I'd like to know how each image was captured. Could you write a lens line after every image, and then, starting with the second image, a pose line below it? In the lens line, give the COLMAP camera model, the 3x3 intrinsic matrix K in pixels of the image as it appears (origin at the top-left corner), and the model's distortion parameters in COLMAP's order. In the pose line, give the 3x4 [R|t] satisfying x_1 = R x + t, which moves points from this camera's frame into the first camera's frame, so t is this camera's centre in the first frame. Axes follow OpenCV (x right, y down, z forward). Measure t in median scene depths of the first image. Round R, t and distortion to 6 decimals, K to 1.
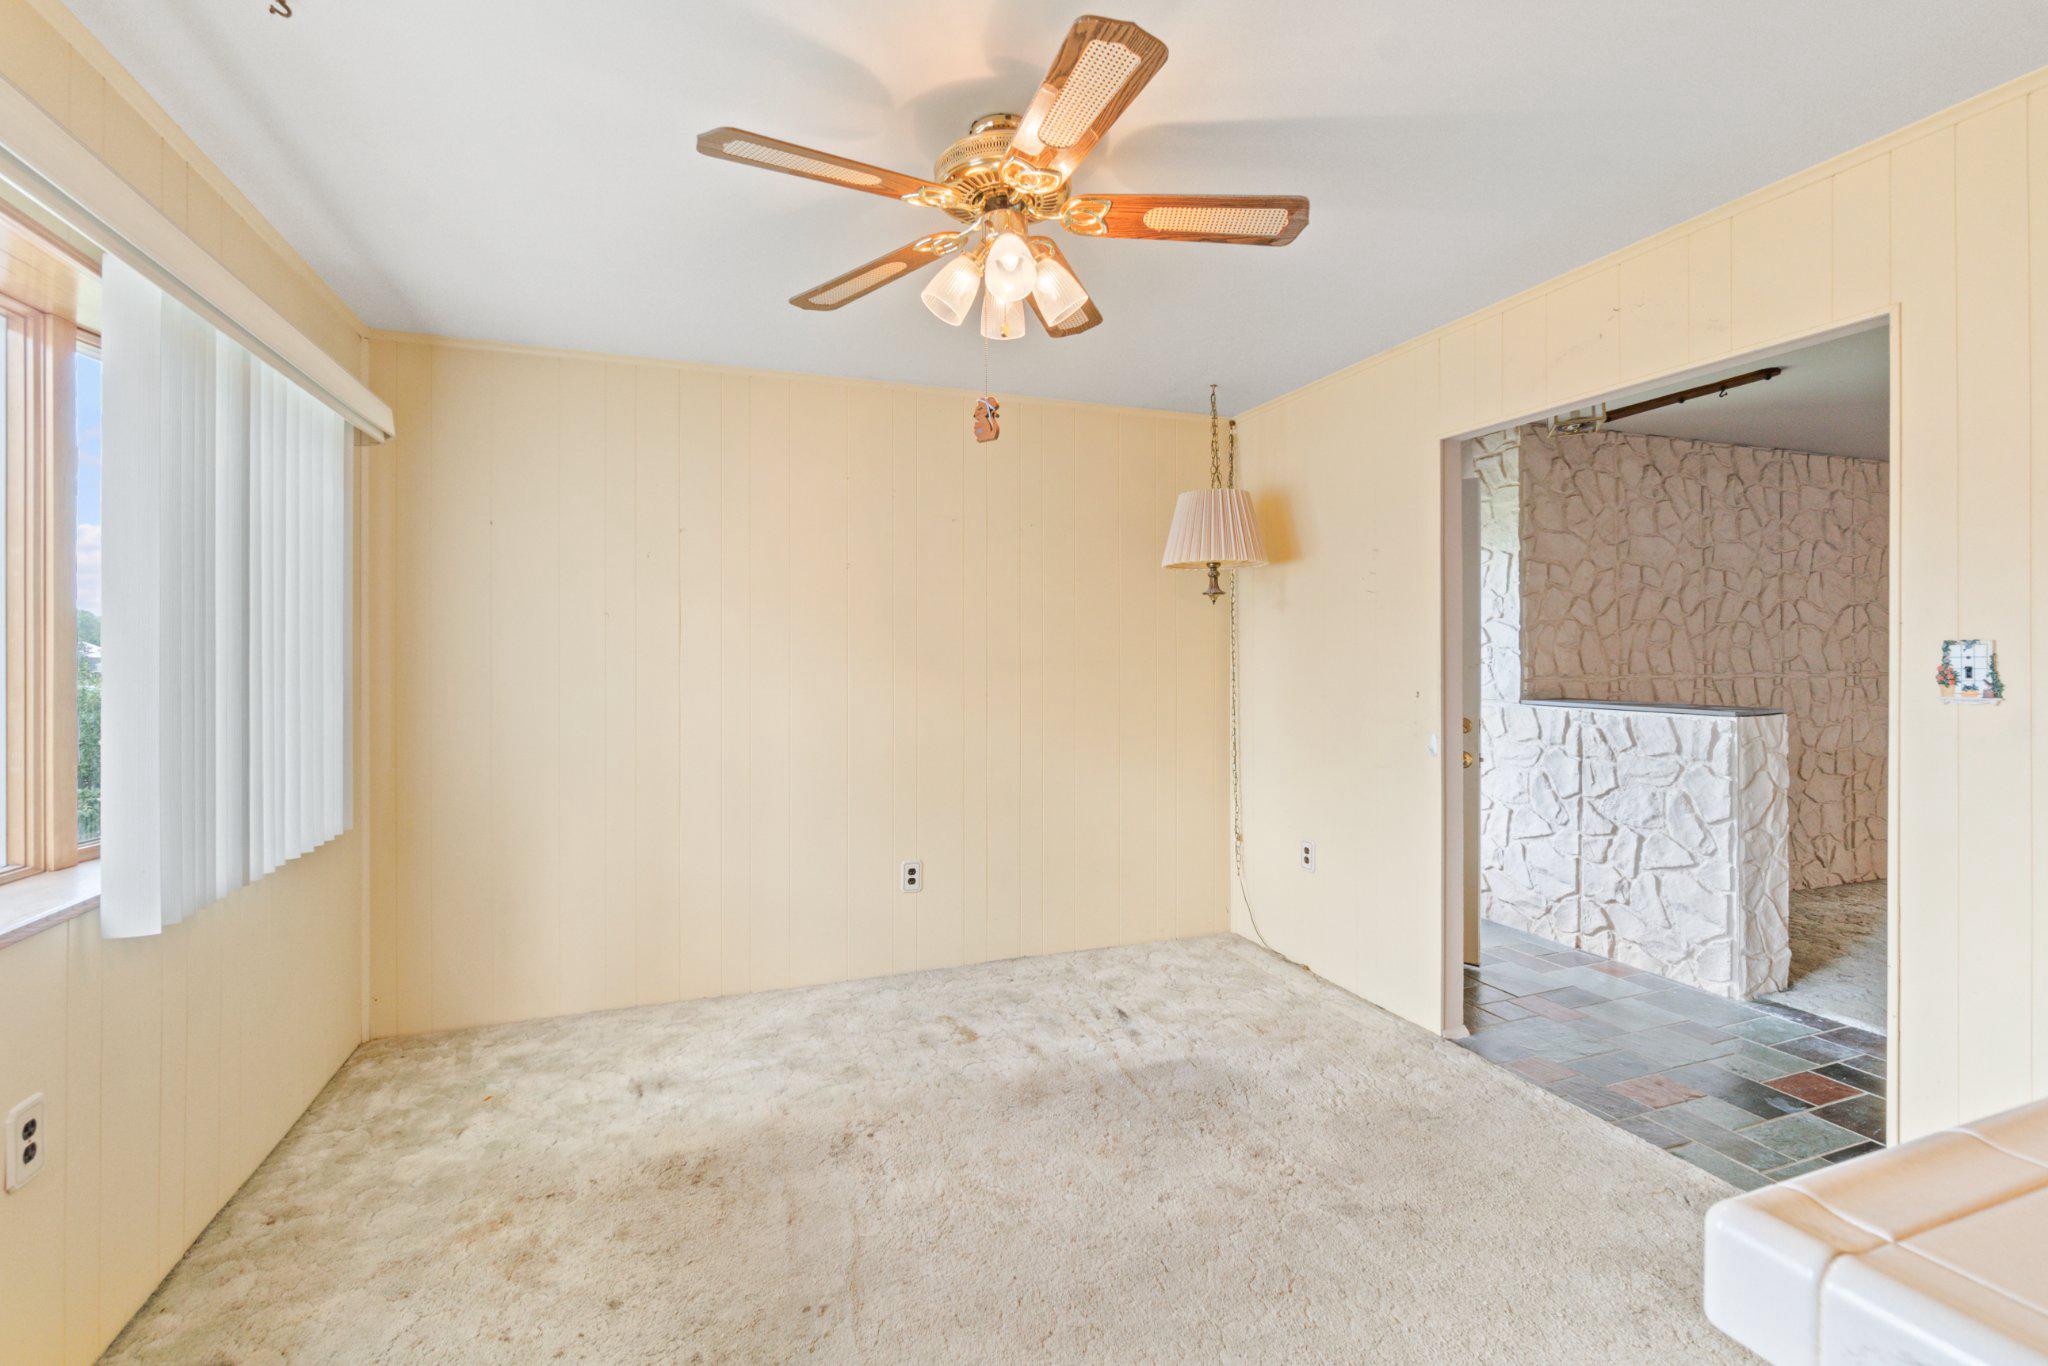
lens RADIAL K [[890.6, 0, 1014.5], [0, 890.6, 663.1], [0, 0, 1]] dist [0.000842, 0.000341]
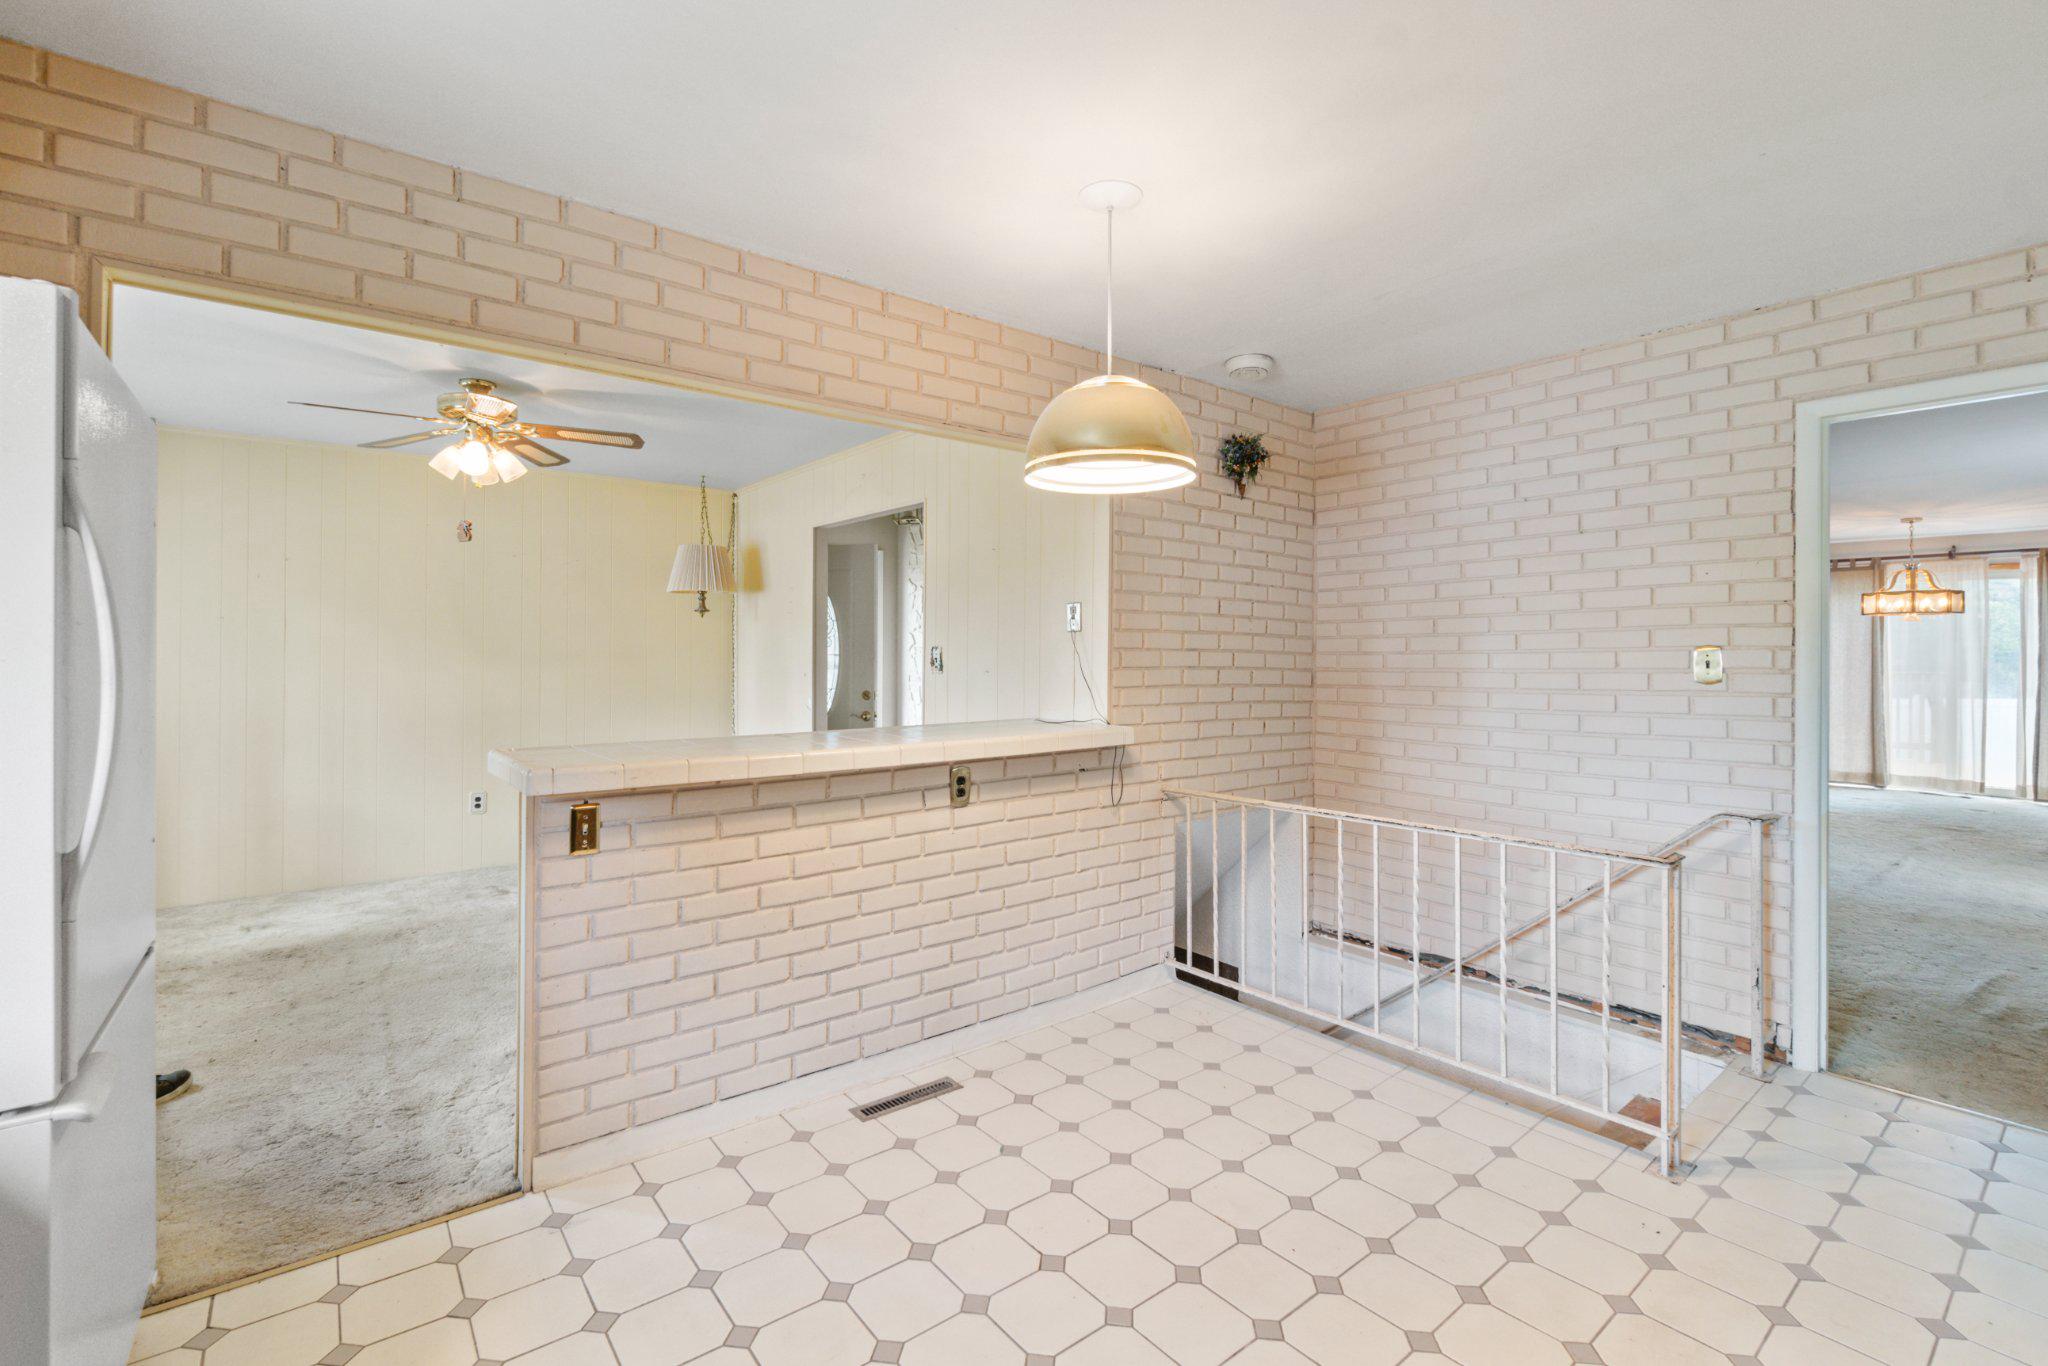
lens RADIAL K [[902.5, 0, 1017.1], [0, 902.5, 655.1], [0, 0, 1]] dist [-0.000940, -0.000074]
pose [[0.951887, 0.008946, 0.306317, 0.268684], [-0.006871, 0.999946, -0.007852, 0.007210], [-0.306371, 0.005370, 0.951897, -0.661744]]
